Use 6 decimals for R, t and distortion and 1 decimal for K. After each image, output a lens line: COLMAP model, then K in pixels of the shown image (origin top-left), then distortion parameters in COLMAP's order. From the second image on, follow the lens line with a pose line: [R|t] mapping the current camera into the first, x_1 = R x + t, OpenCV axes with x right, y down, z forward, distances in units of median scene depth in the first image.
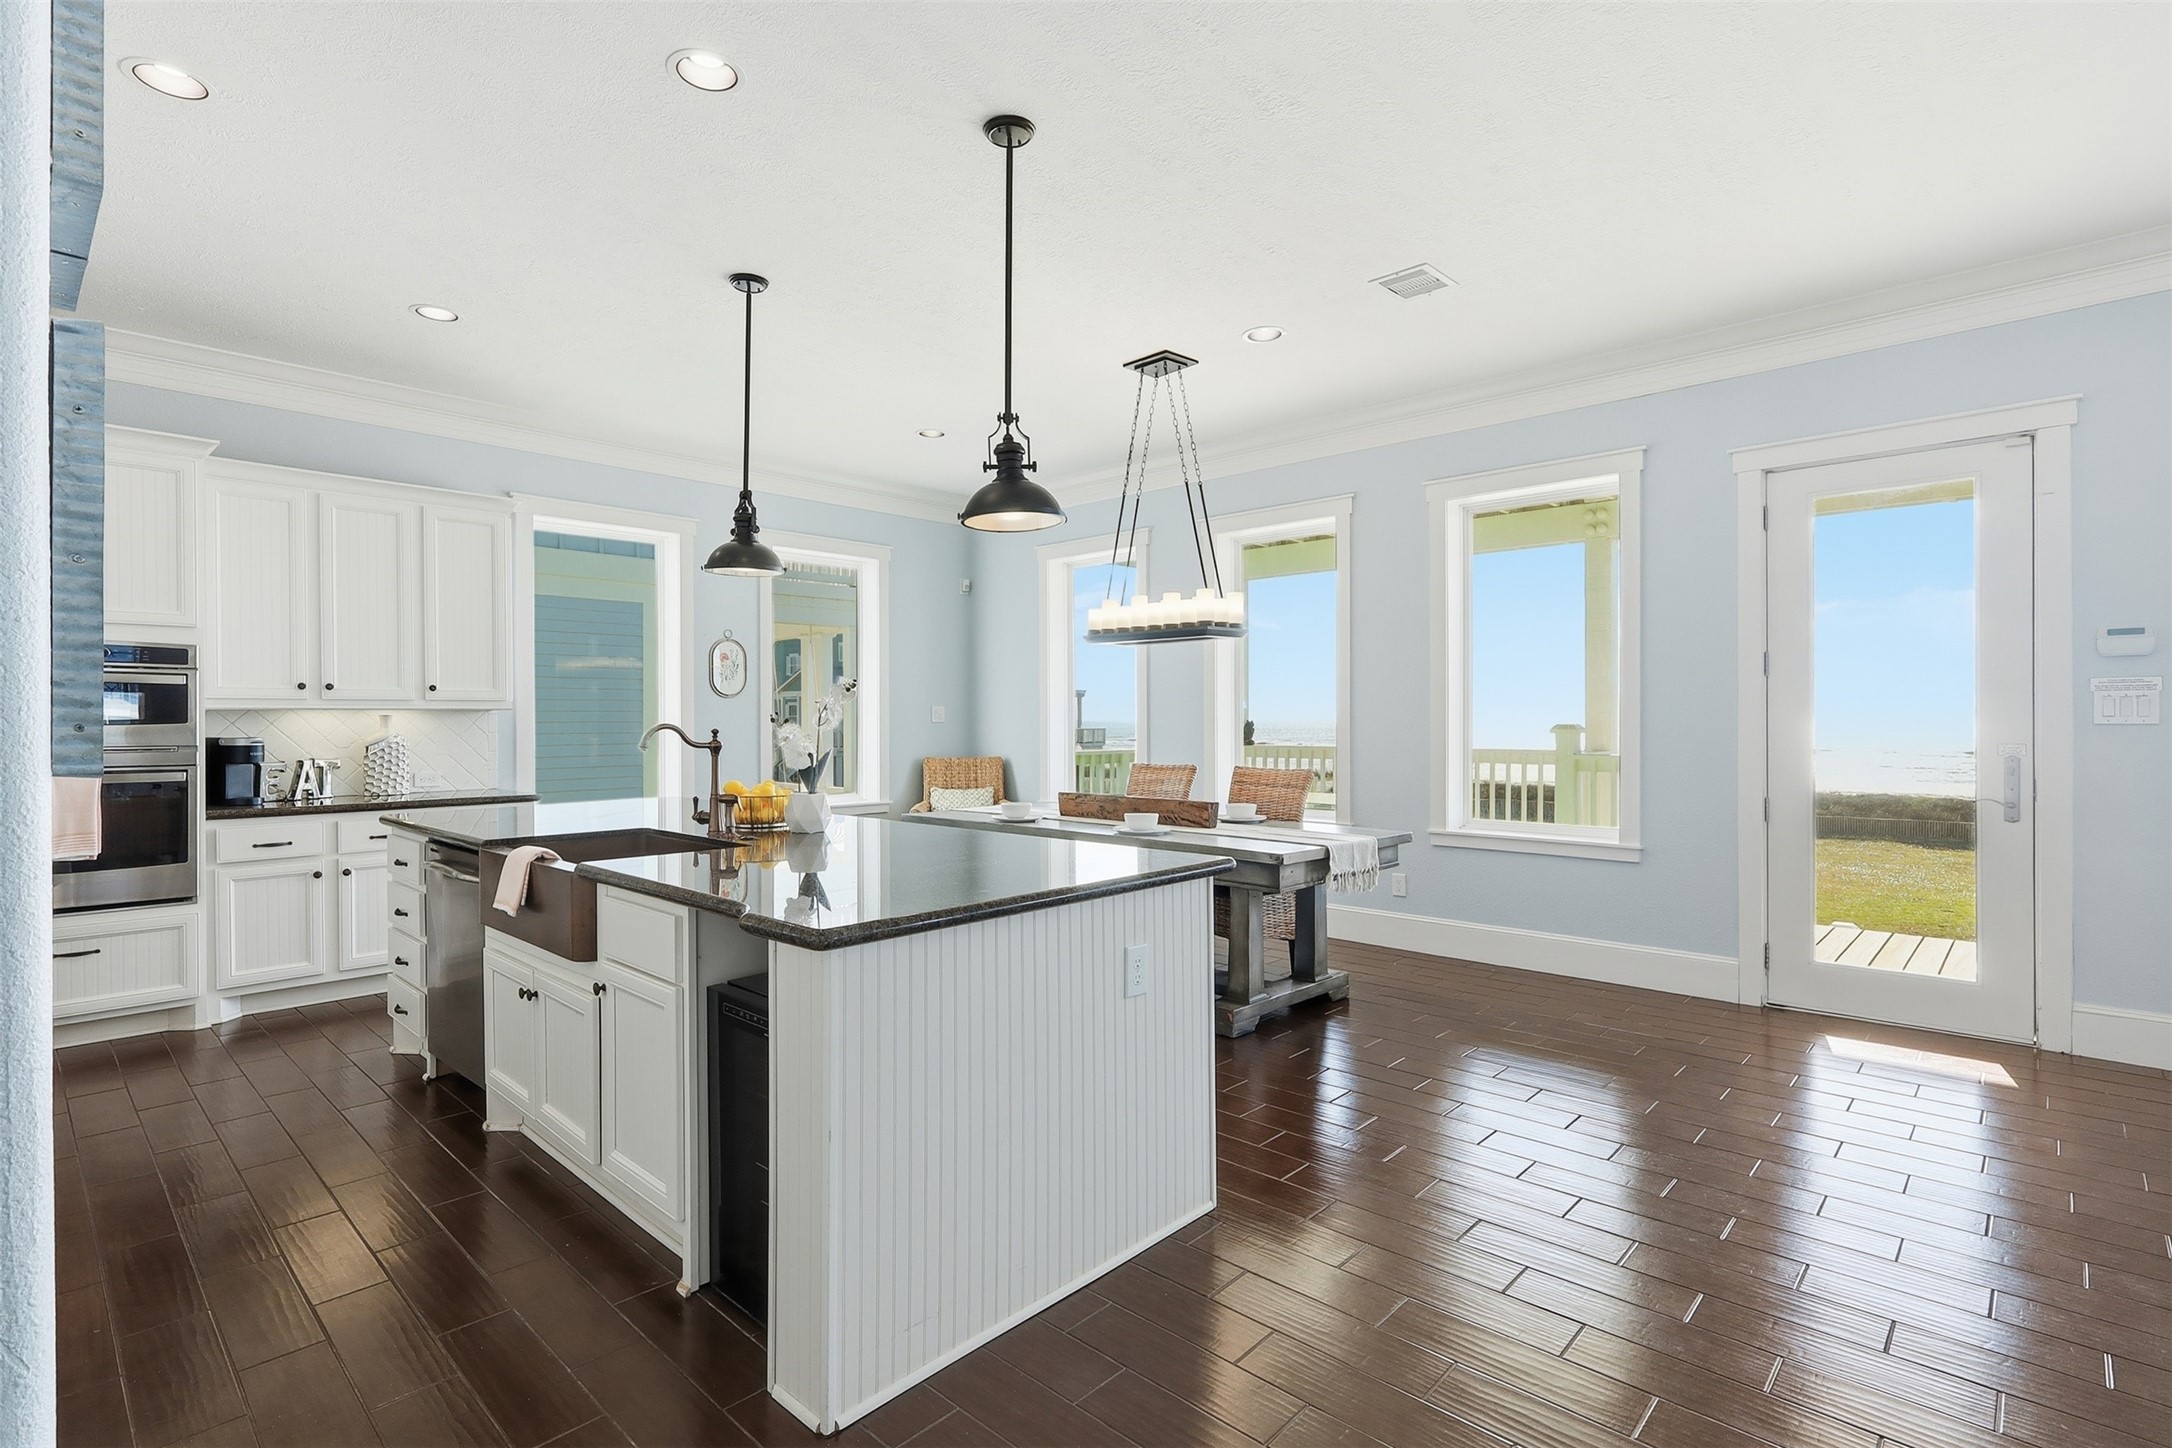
lens RADIAL K [[1043.5, 0, 1081.2], [0, 1043.5, 720.3], [0, 0, 1]] dist [-0.010534, -0.000947]
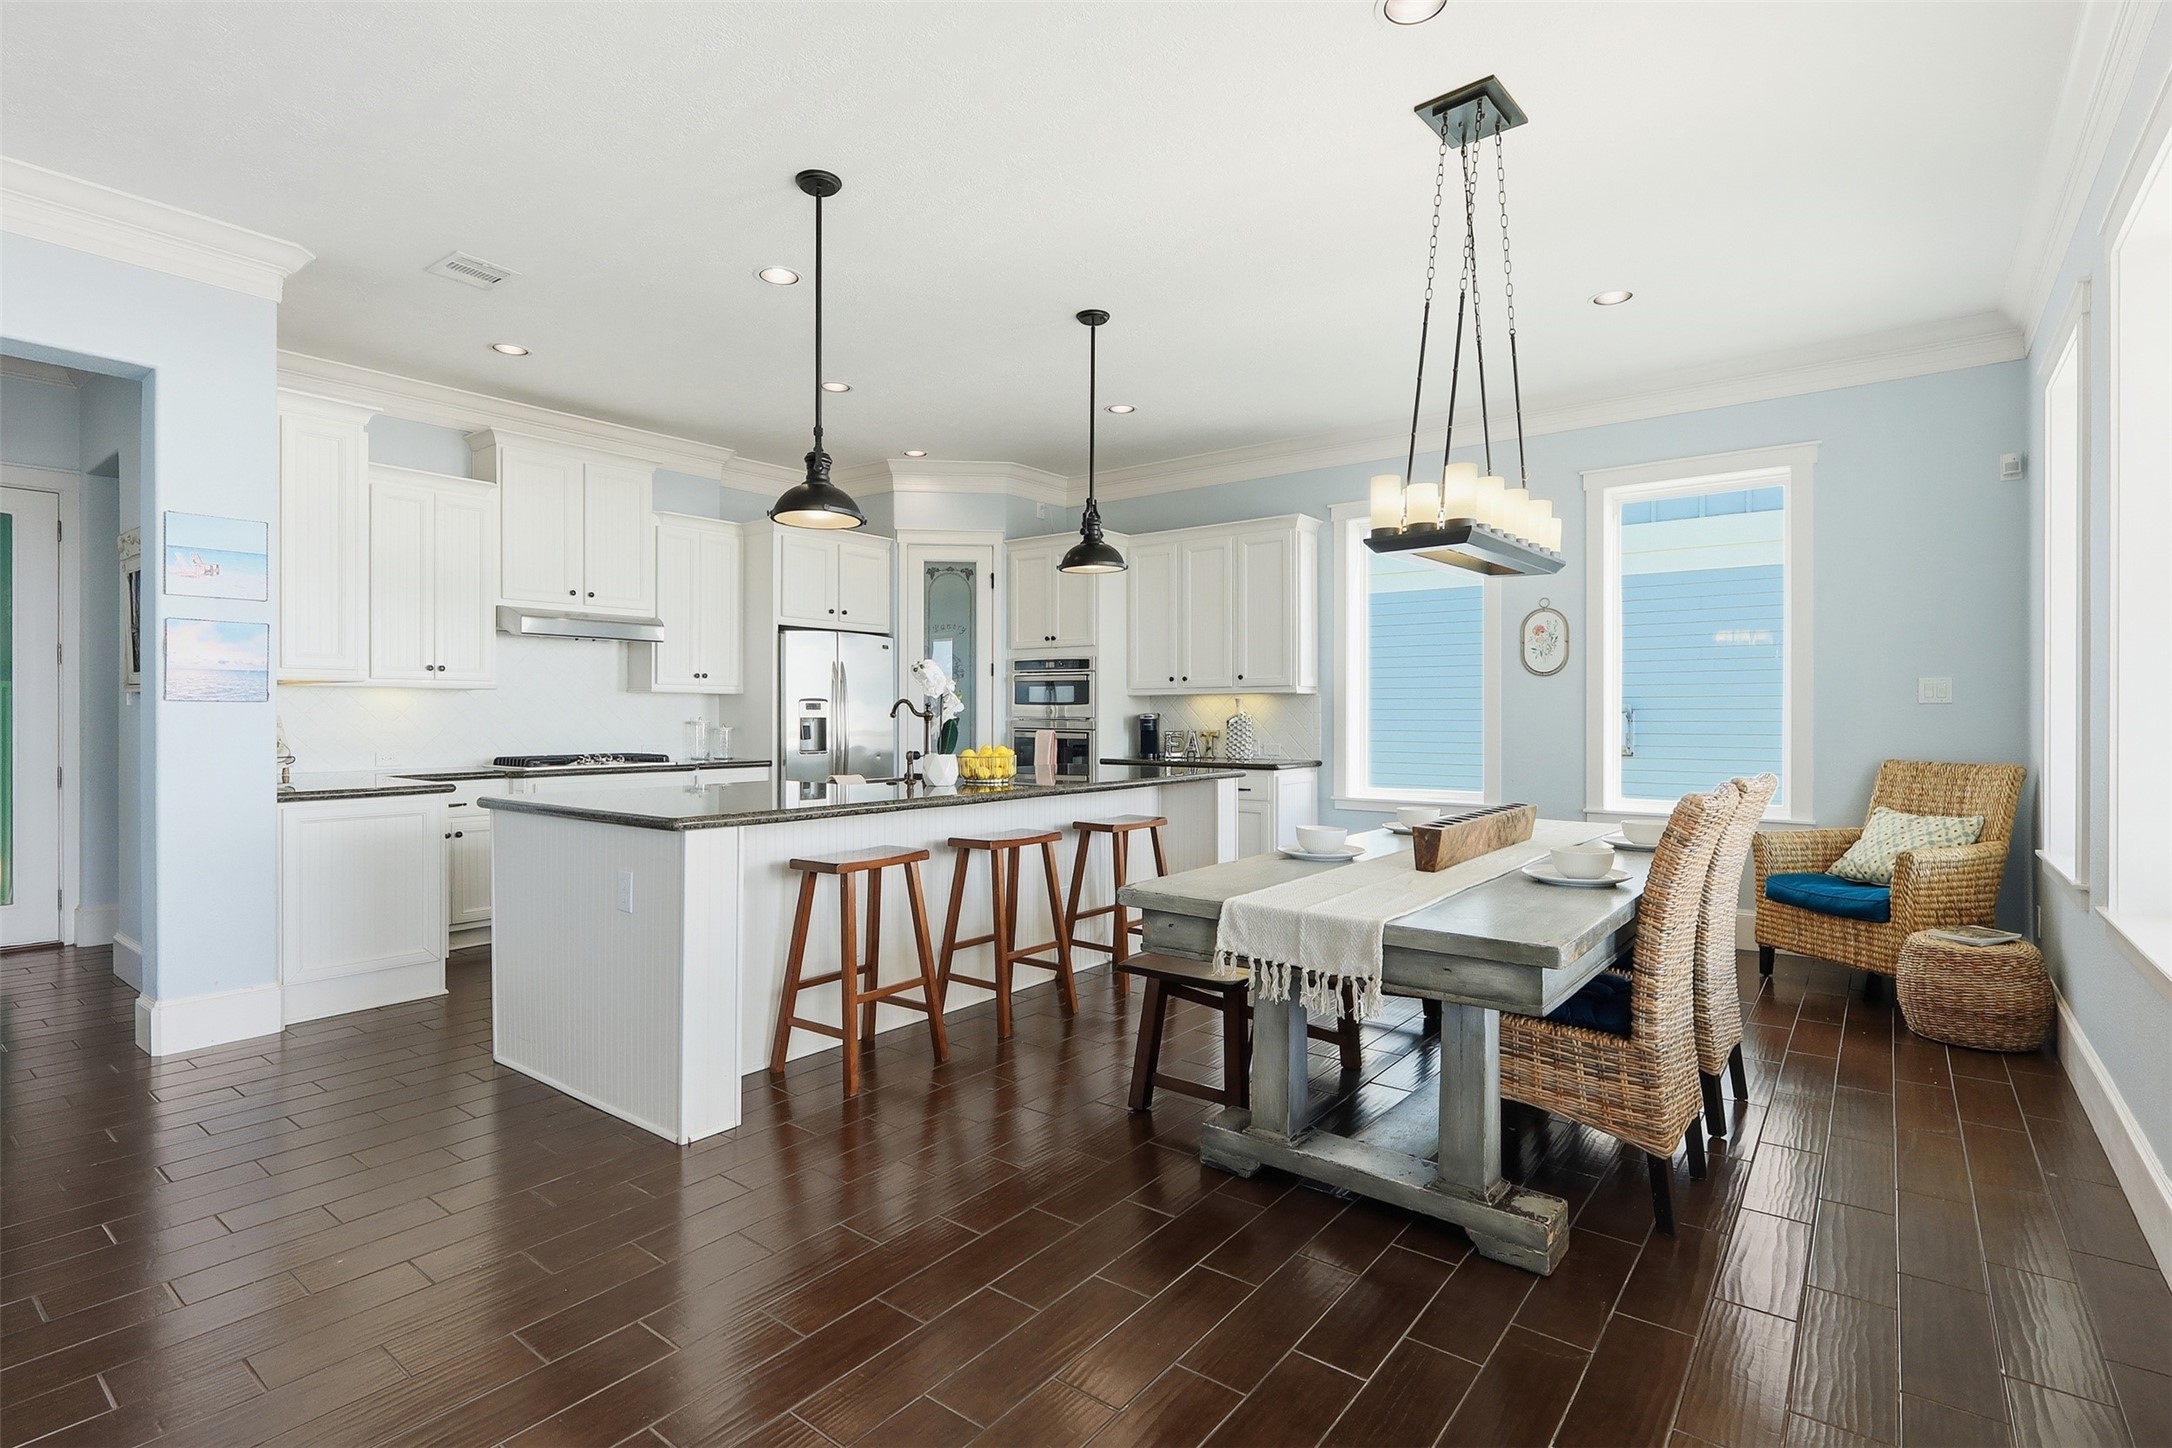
lens RADIAL K [[1043.5, 0, 1083.6], [0, 1043.5, 715.1], [0, 0, 1]] dist [-0.010534, -0.000947]
pose [[0.079546, 0.002387, -0.996828, 0.651234], [-0.003144, 0.999993, 0.002144, 0.013814], [0.996826, 0.002963, 0.079552, 0.702485]]
